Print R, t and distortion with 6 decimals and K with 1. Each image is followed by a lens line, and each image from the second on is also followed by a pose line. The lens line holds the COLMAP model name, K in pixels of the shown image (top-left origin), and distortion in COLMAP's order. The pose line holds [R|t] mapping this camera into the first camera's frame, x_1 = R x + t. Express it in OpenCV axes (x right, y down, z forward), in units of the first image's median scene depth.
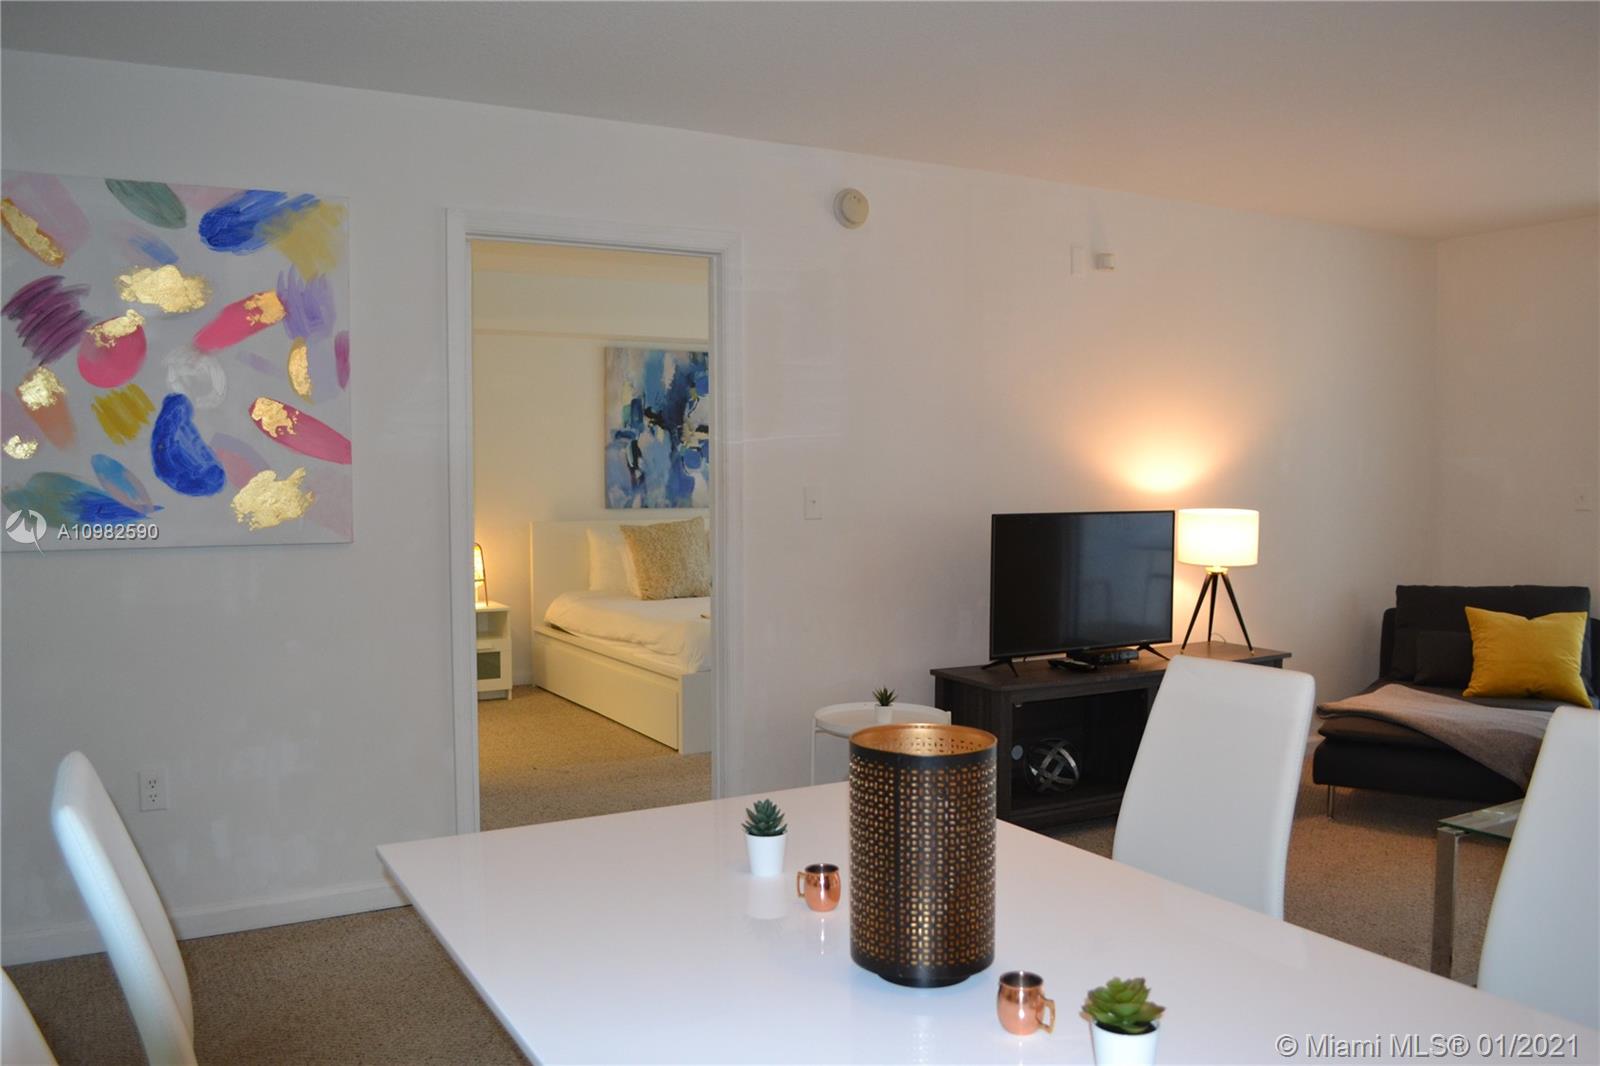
lens RADIAL K [[1266.6, 0, 765.1], [0, 1266.6, 533.7], [0, 0, 1]] dist [-0.086036, 0.008682]
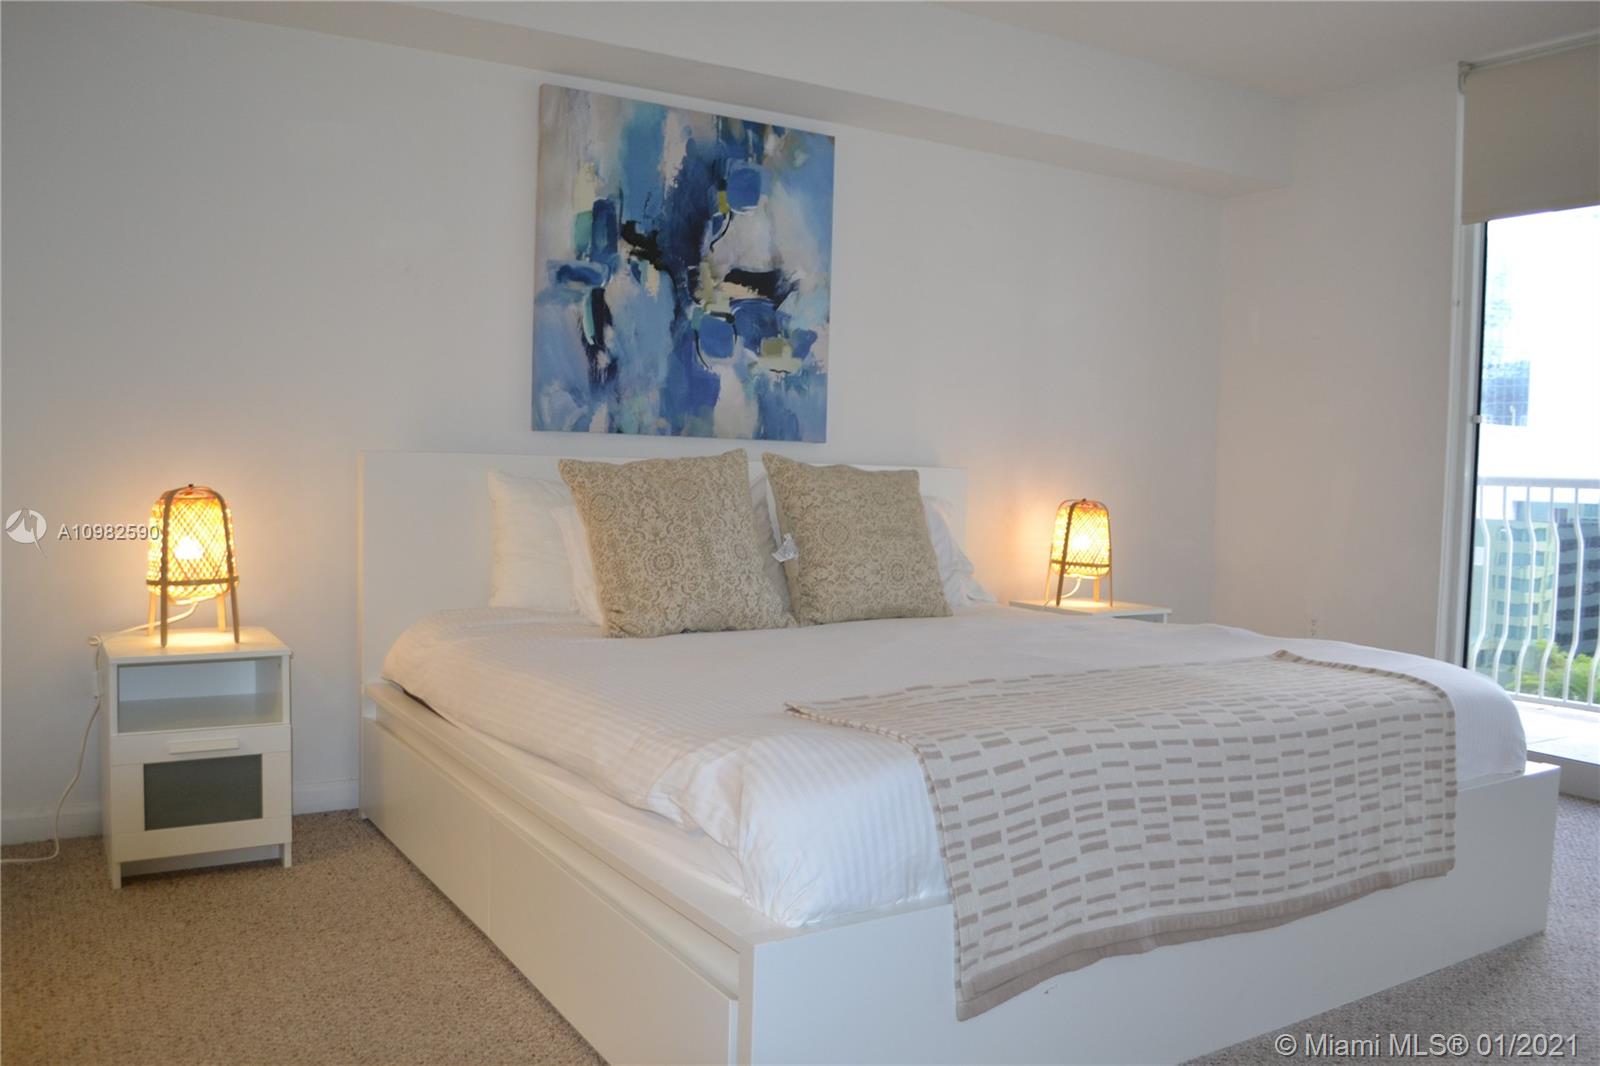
lens RADIAL K [[1266.6, 0, 765.1], [0, 1266.6, 533.7], [0, 0, 1]] dist [-0.086036, 0.008682]
pose [[0.999112, 0.024891, 0.034008, -0.054518], [-0.025134, 0.999661, 0.006748, 0.012846], [-0.033829, -0.007597, 0.999399, 0.525636]]
